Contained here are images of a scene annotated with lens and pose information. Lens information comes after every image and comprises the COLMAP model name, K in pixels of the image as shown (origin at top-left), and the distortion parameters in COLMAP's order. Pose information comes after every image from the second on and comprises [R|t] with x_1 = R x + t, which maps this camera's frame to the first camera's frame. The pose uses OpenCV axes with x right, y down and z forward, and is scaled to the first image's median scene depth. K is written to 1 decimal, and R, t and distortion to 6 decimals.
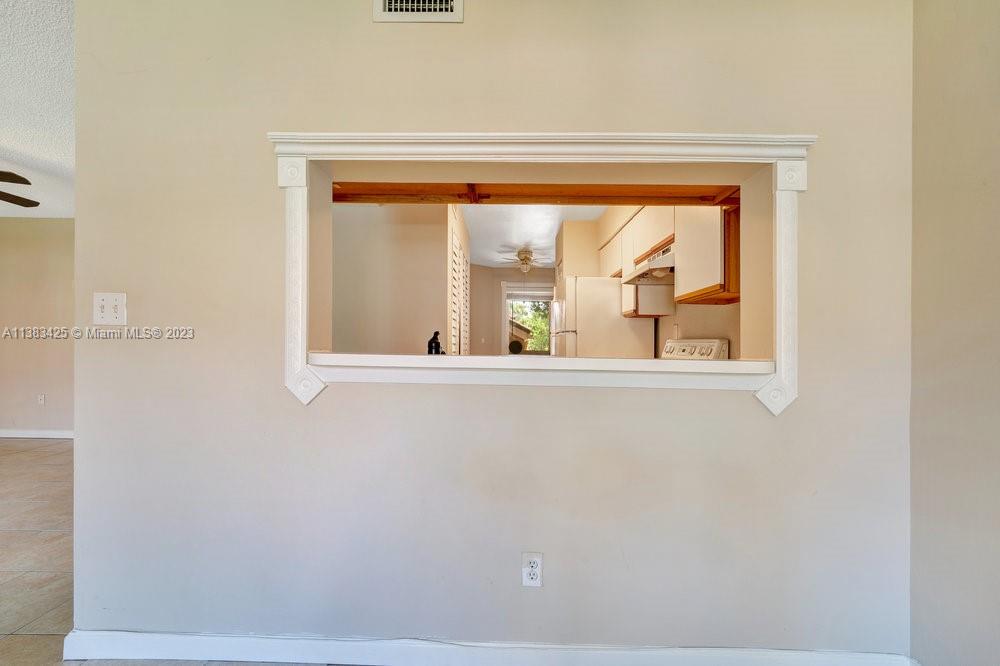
lens RADIAL K [[425.5, 0, 510.1], [0, 425.5, 352.1], [0, 0, 1]] dist [-0.008656, 0.000781]
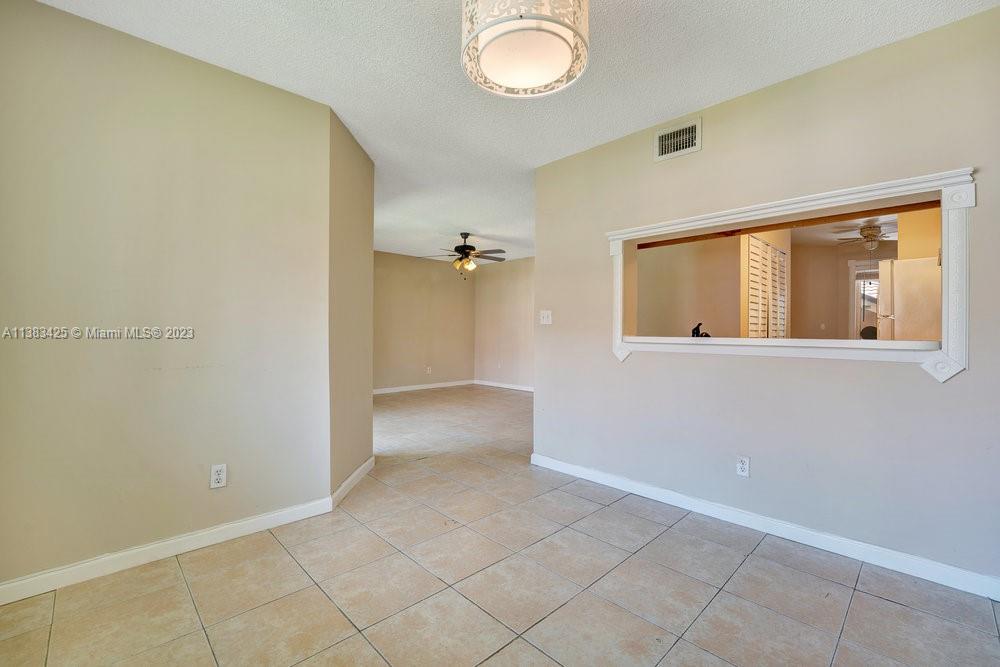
lens RADIAL K [[425.5, 0, 502.7], [0, 425.5, 336.7], [0, 0, 1]] dist [-0.008656, 0.000781]
pose [[0.698015, -0.002491, -0.716079, 0.566030], [-0.002513, 0.999979, -0.005928, 0.017597], [0.716079, 0.005937, 0.697994, -0.811766]]
